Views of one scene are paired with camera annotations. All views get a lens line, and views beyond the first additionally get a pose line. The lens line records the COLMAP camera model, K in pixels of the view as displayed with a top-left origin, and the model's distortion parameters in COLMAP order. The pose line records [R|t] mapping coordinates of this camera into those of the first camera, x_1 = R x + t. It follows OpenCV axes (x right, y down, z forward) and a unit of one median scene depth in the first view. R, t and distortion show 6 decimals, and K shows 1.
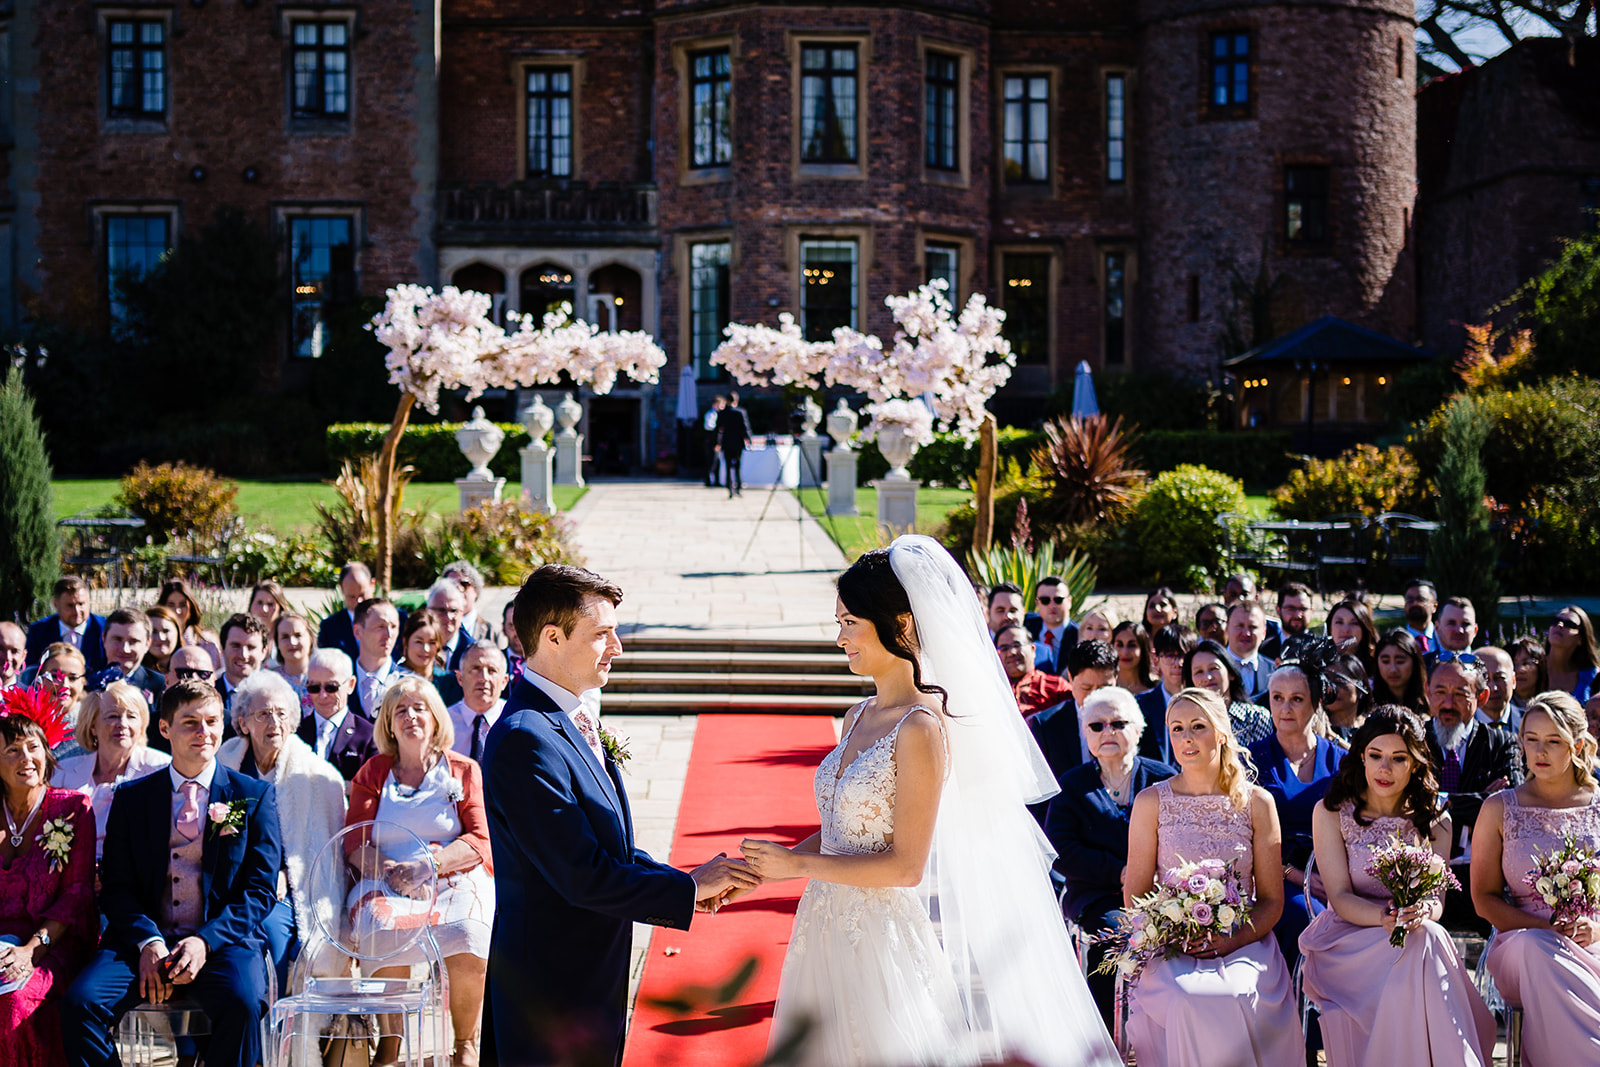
lens RADIAL K [[2599.0, 0, 800.0], [0, 2599.0, 533.5], [0, 0, 1]] dist [0.144429, -1.013952]
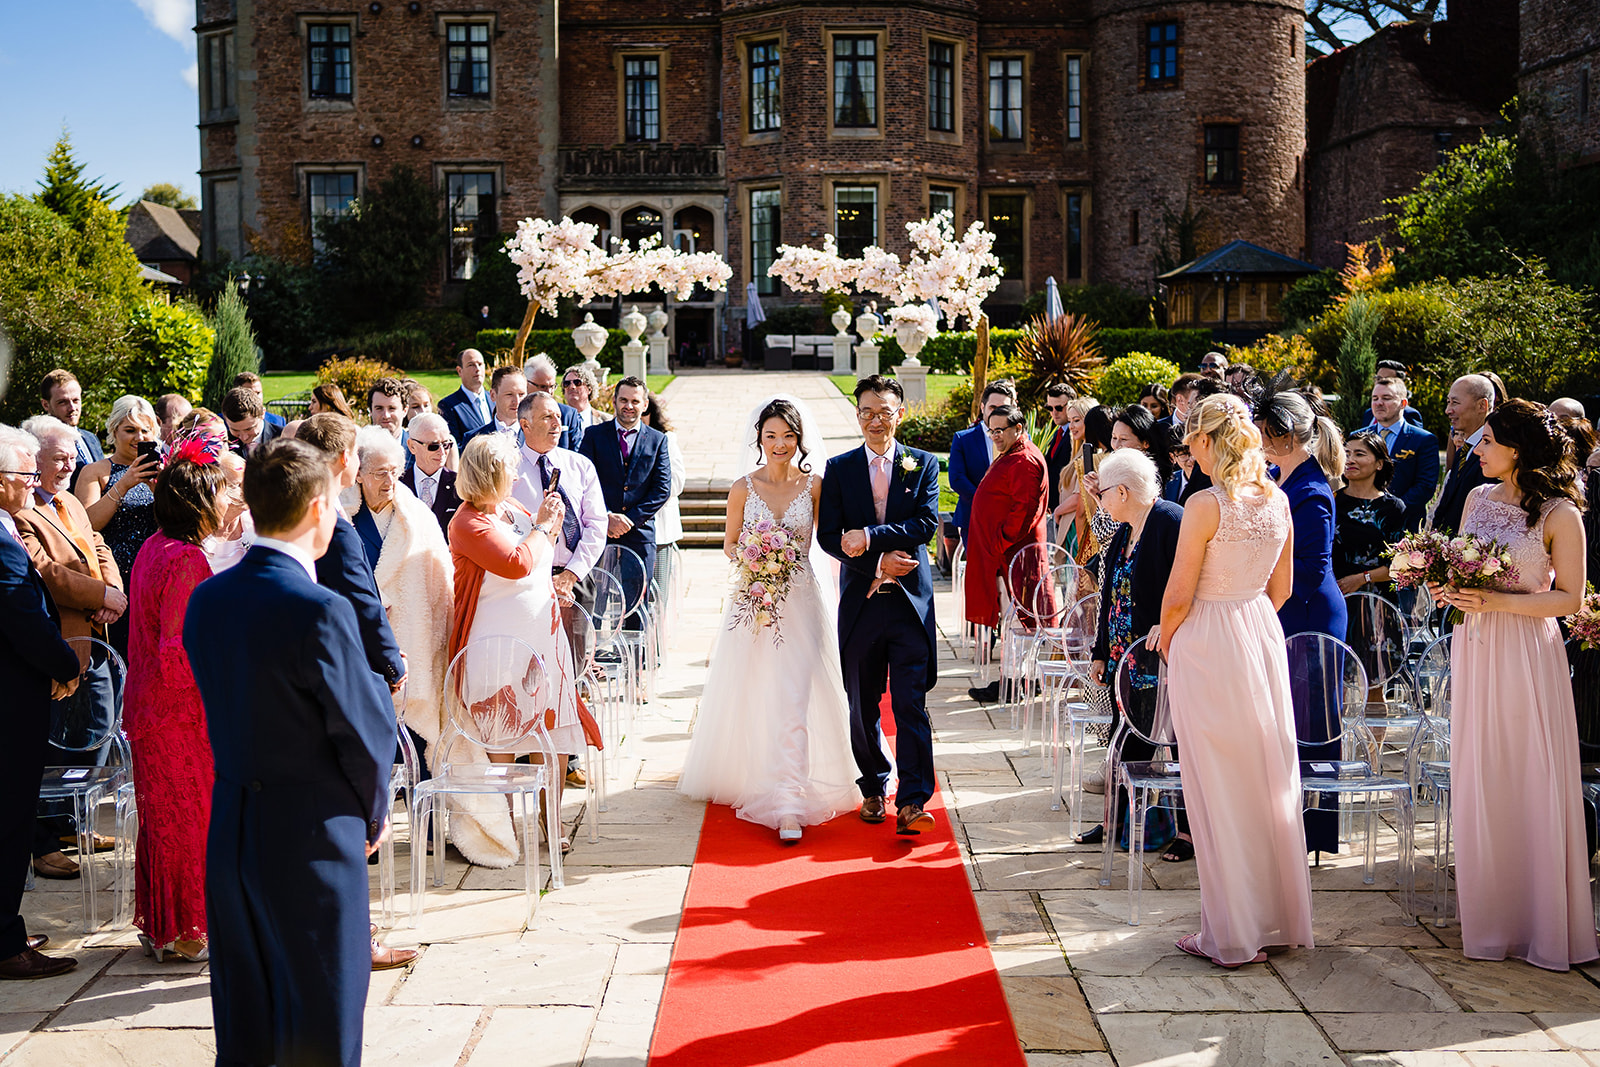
lens RADIAL K [[1665.3, 0, 800.0], [0, 1665.3, 533.5], [0, 0, 1]] dist [-0.005734, -0.002434]
pose [[0.999914, -0.006532, -0.011356, -0.008598], [0.007208, 0.998140, 0.060531, 0.011071], [0.010940, -0.060608, 0.998102, 0.151604]]
